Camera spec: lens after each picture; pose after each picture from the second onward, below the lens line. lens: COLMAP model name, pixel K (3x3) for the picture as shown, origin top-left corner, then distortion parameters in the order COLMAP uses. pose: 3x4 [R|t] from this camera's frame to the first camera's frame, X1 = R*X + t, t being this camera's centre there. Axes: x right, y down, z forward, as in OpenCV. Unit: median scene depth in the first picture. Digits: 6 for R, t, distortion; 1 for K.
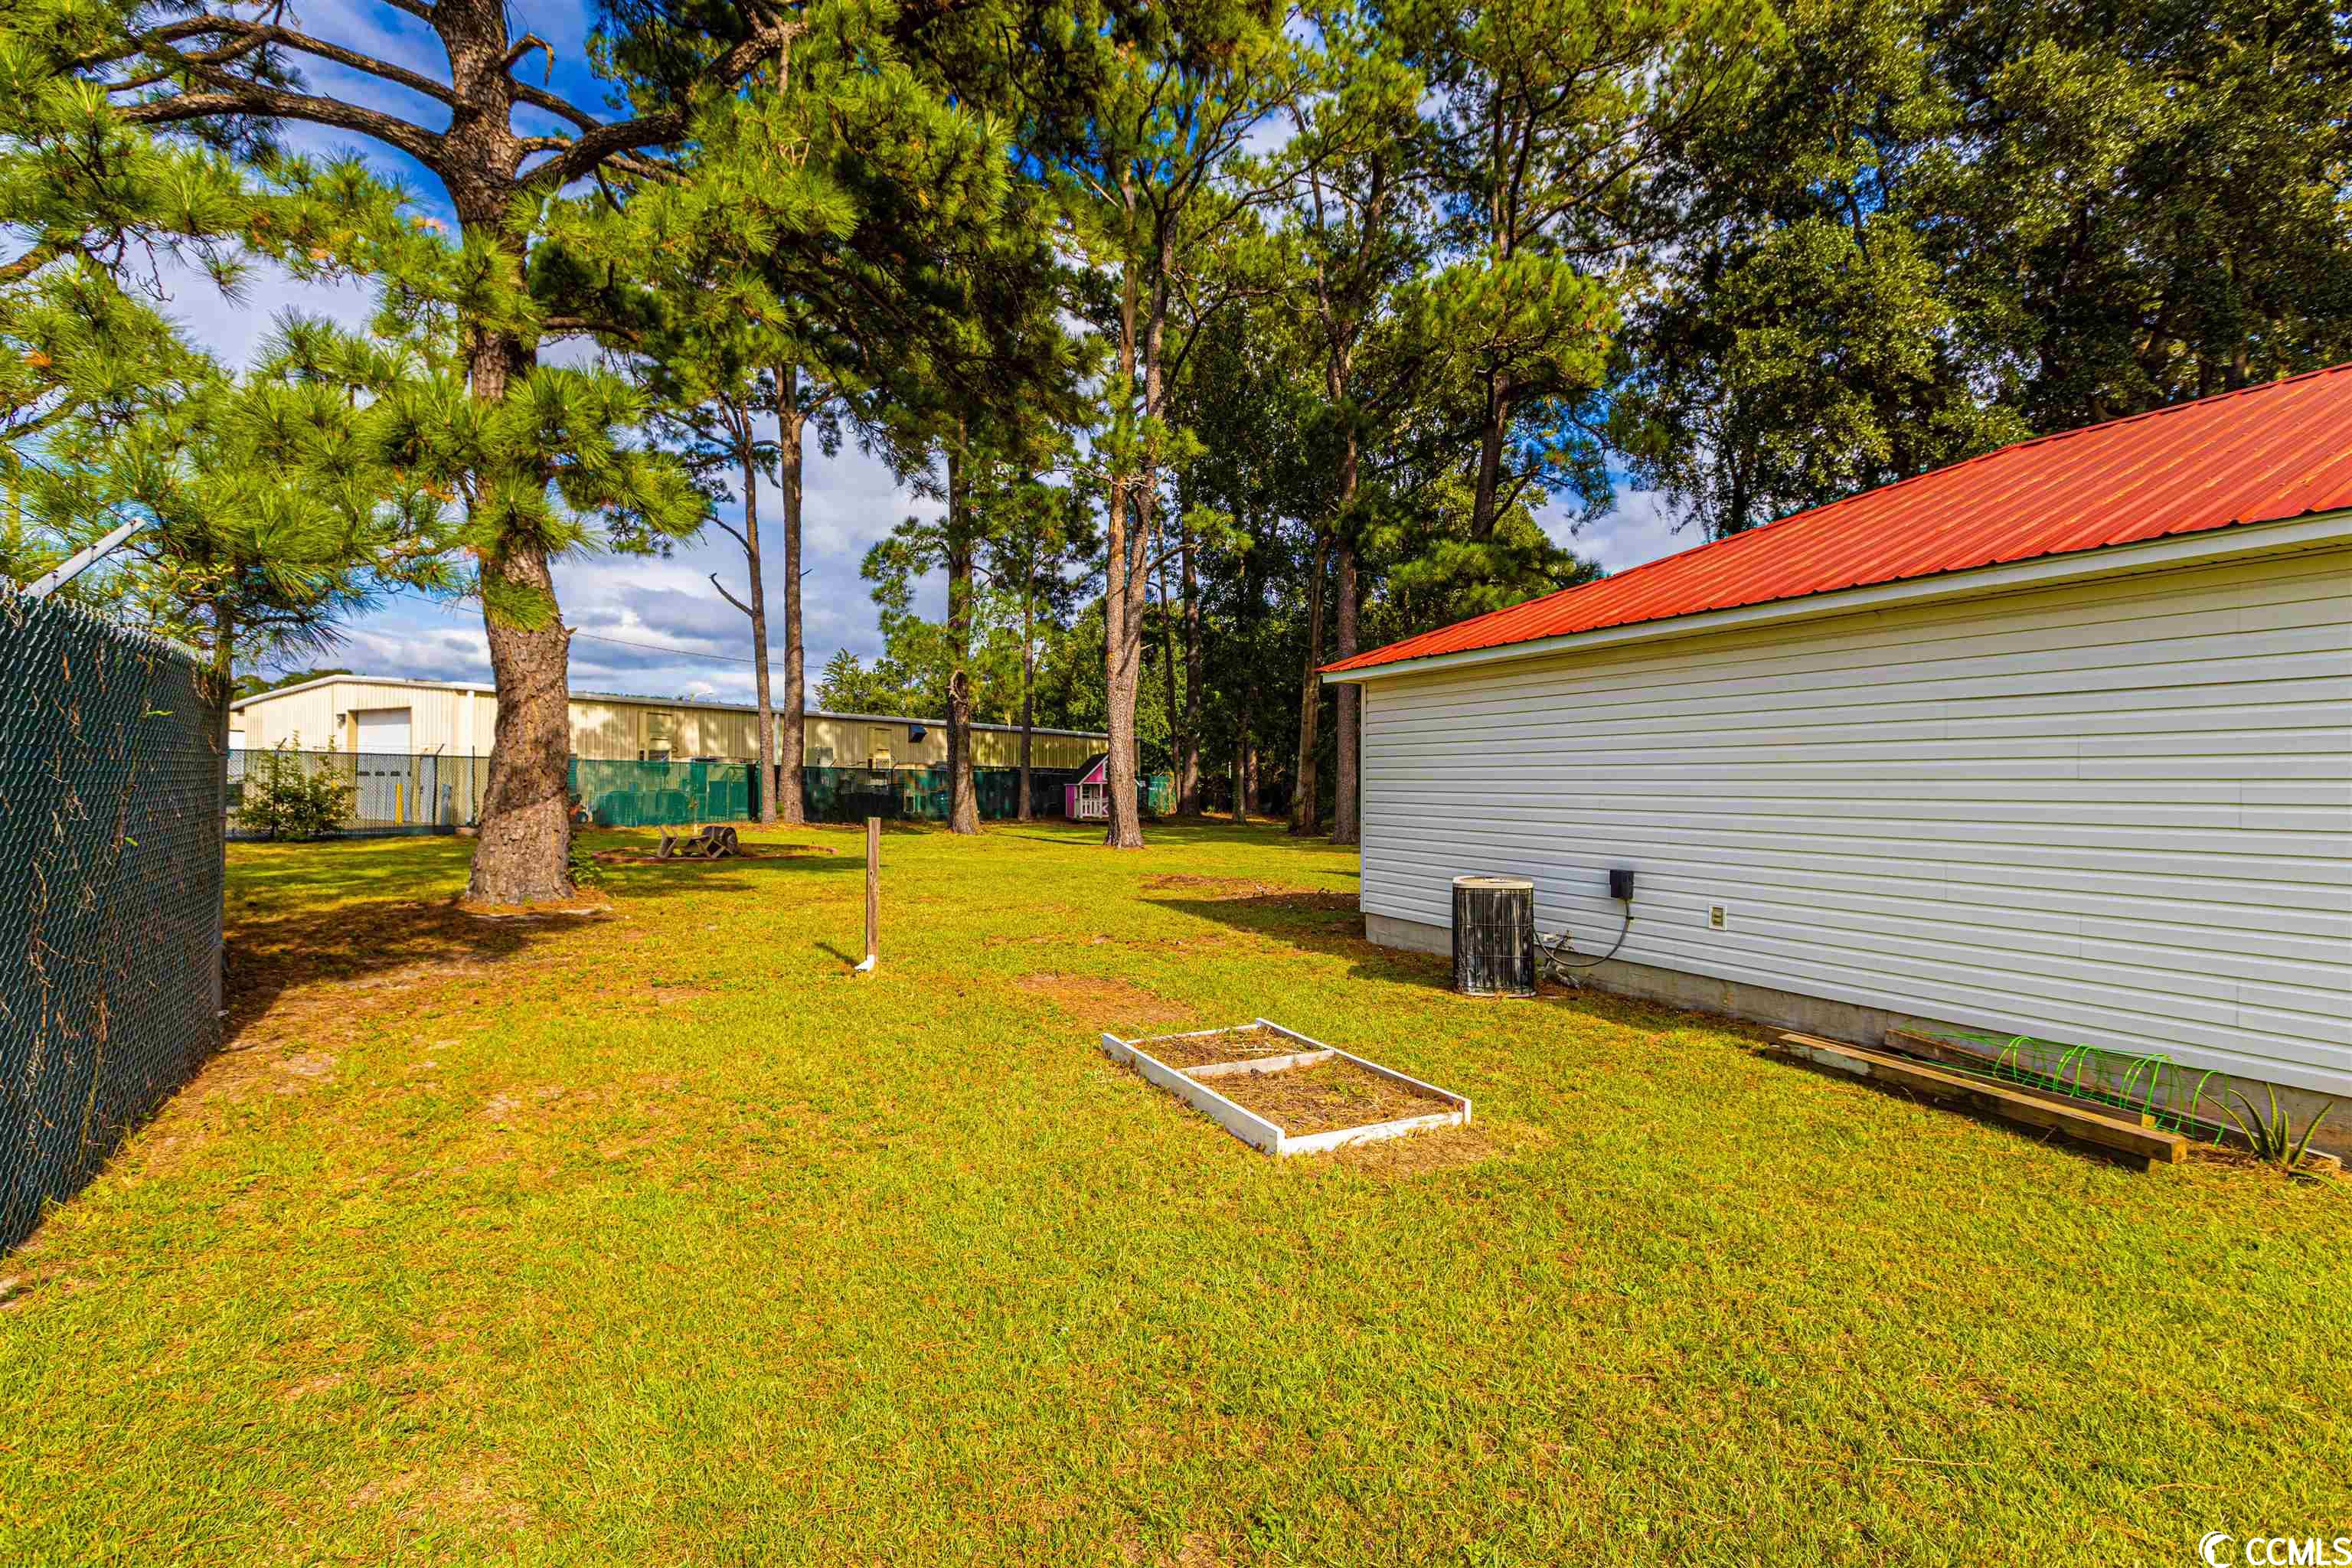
lens RADIAL K [[1047.7, 0, 1175.9], [0, 1047.7, 787.2], [0, 0, 1]] dist [0.005169, -0.000887]
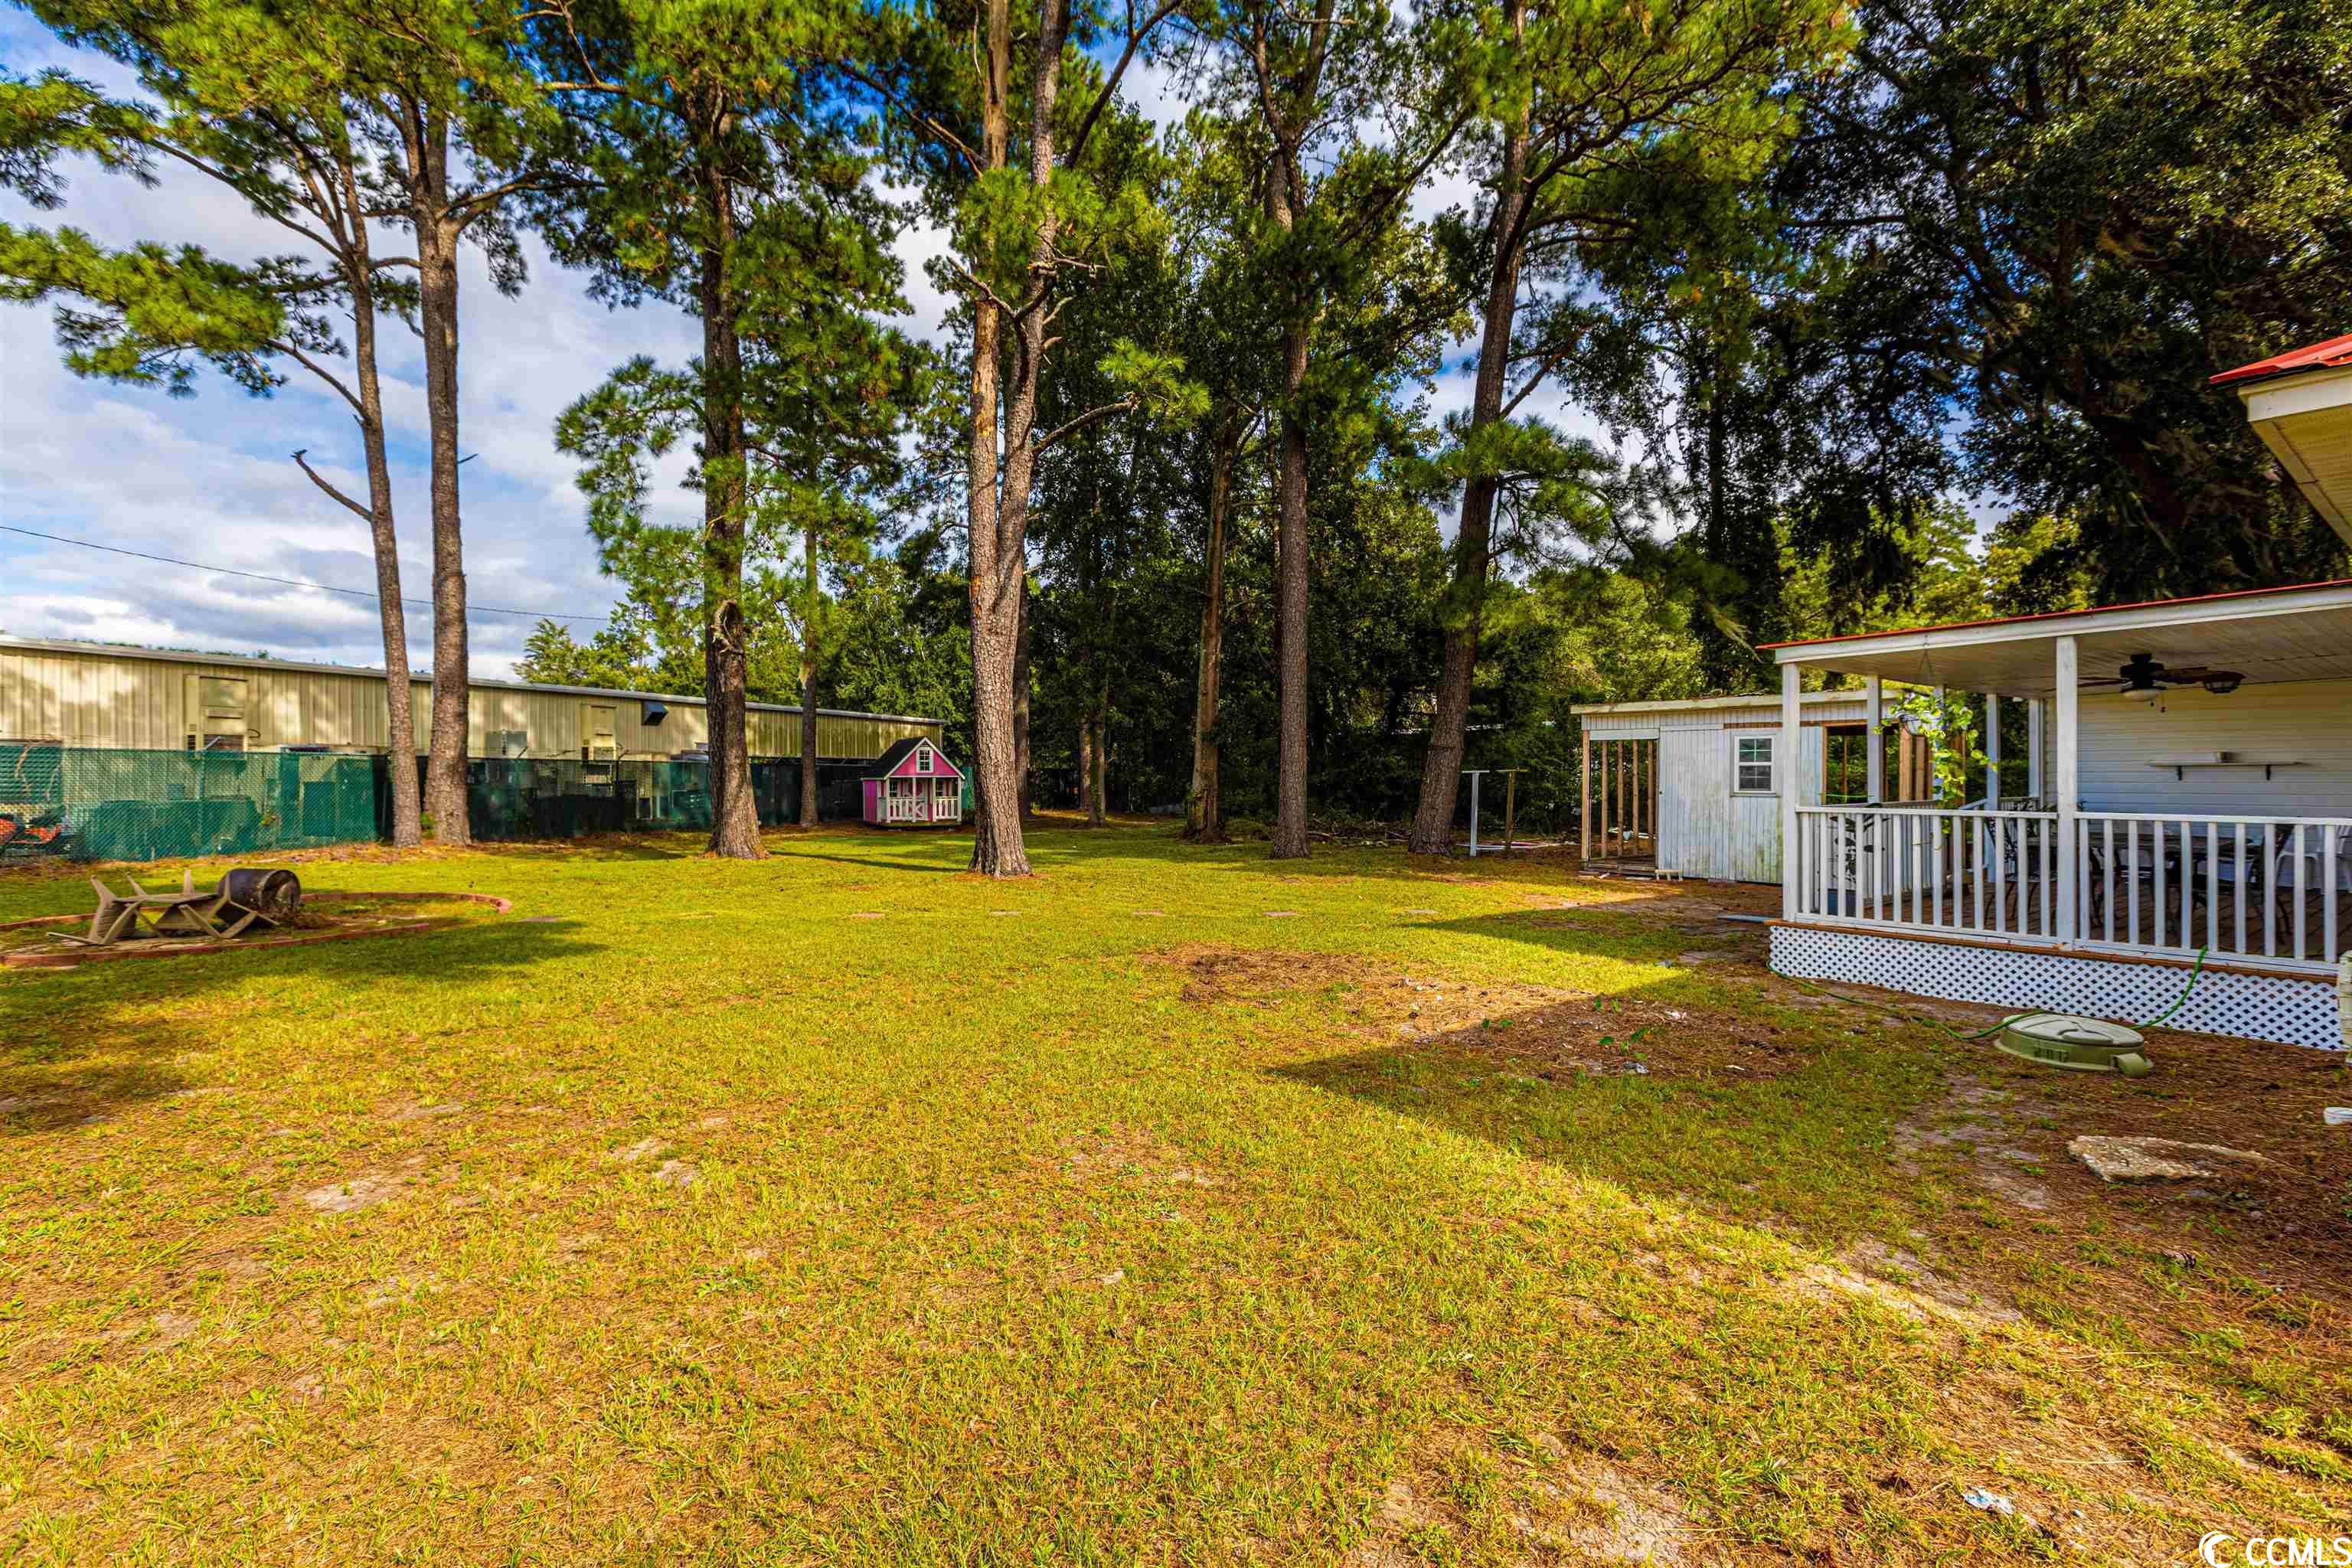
lens RADIAL K [[1047.7, 0, 1171.7], [0, 1047.7, 788.5], [0, 0, 1]] dist [0.005169, -0.000887]
pose [[0.975852, -0.015032, 0.217913, -0.069013], [0.012980, 0.999857, 0.010846, -0.001311], [-0.218045, -0.007755, 0.975908, 0.259470]]
